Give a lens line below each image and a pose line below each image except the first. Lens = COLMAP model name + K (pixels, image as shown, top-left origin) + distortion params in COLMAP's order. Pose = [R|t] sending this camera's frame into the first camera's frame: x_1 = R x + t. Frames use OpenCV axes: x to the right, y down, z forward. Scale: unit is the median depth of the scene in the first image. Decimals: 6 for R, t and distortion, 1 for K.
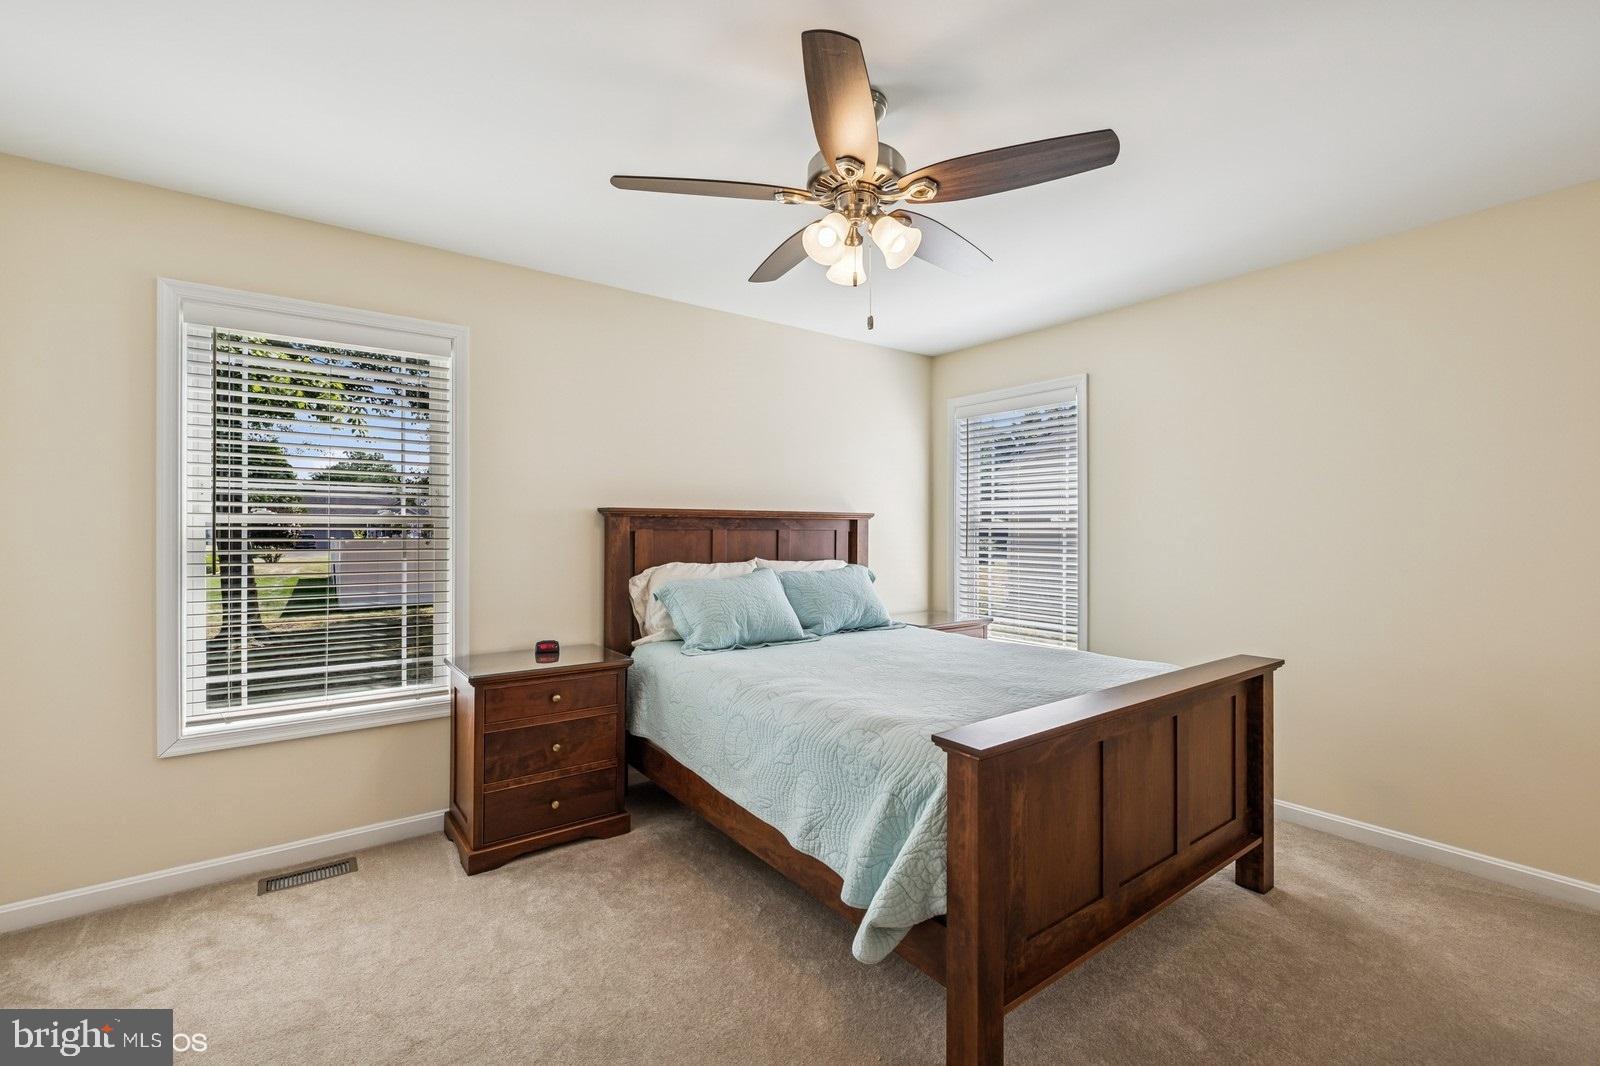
lens RADIAL K [[686.5, 0, 800.0], [0, 686.5, 533.0], [0, 0, 1]] dist [0.000415, 0.000050]
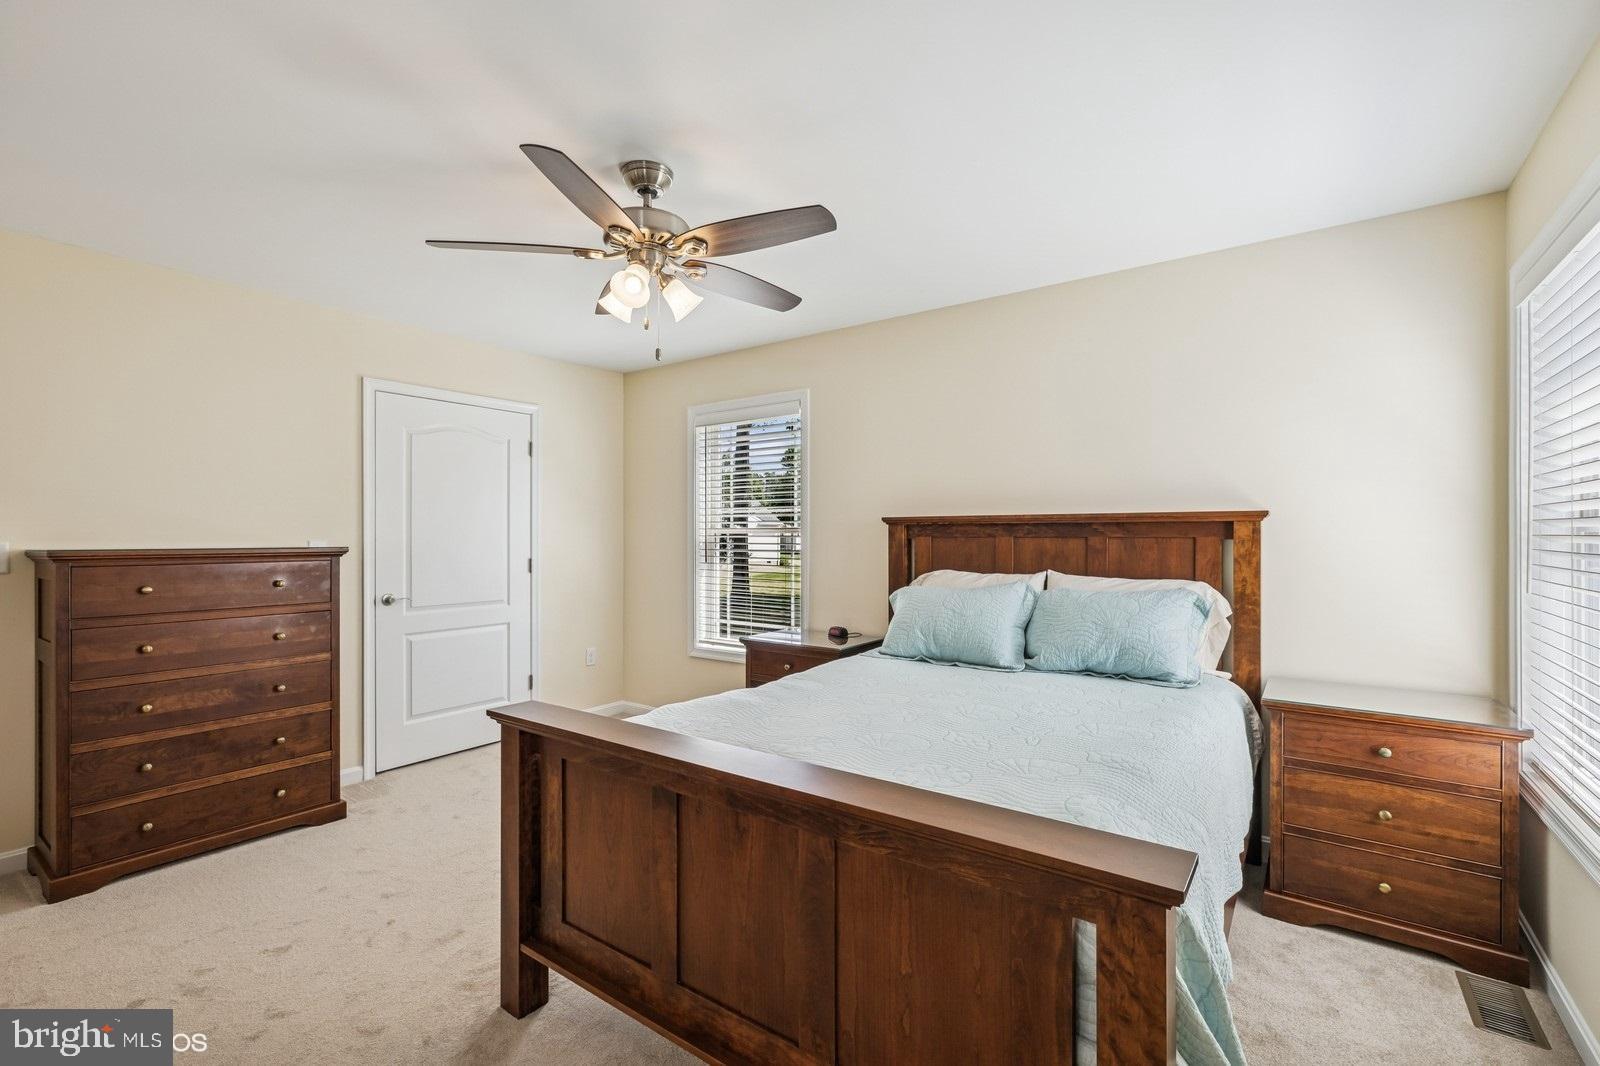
lens RADIAL K [[689.8, 0, 800.0], [0, 689.8, 533.0], [0, 0, 1]] dist [0.000038, 0.000034]
pose [[0.304338, -0.007144, -0.952537, 0.907500], [-0.003372, 0.999958, -0.008577, -0.001757], [0.952558, 0.005822, 0.304301, 0.630815]]
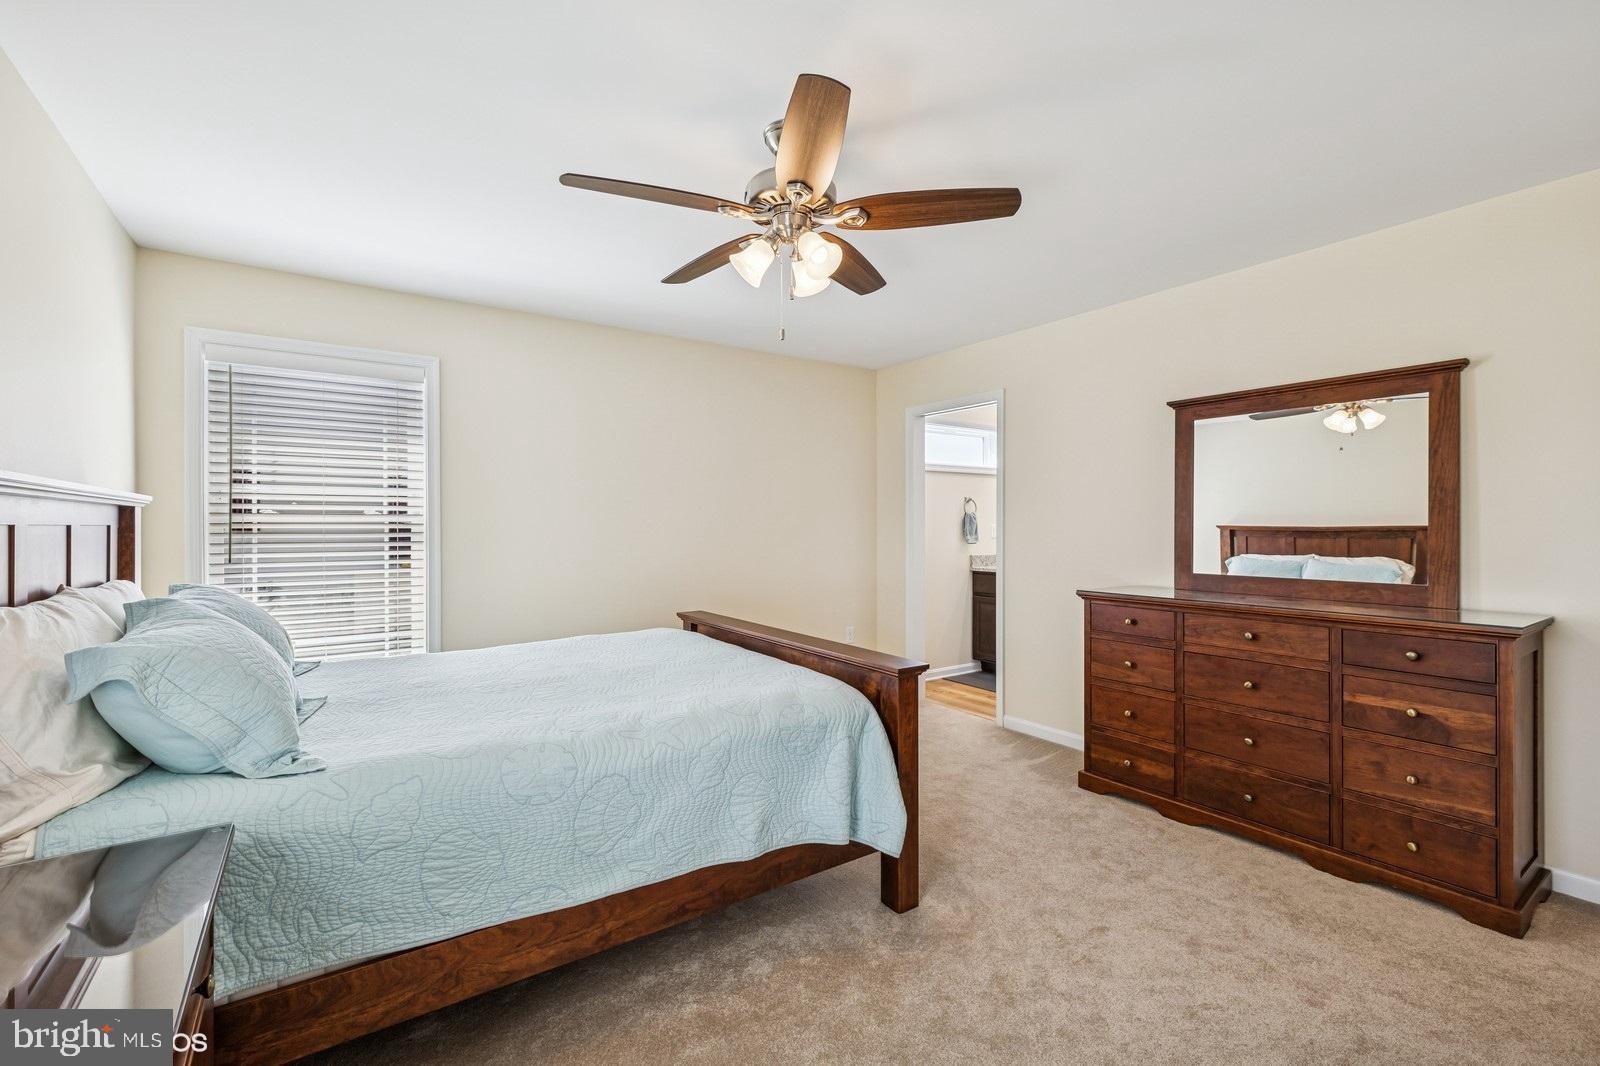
lens RADIAL K [[686.5, 0, 800.0], [0, 686.5, 533.0], [0, 0, 1]] dist [0.000415, 0.000050]
pose [[0.030266, -0.012224, 0.999467, -0.330040], [0.005701, 0.999911, 0.012056, -0.000760], [-0.999526, 0.005333, 0.030333, 0.313942]]
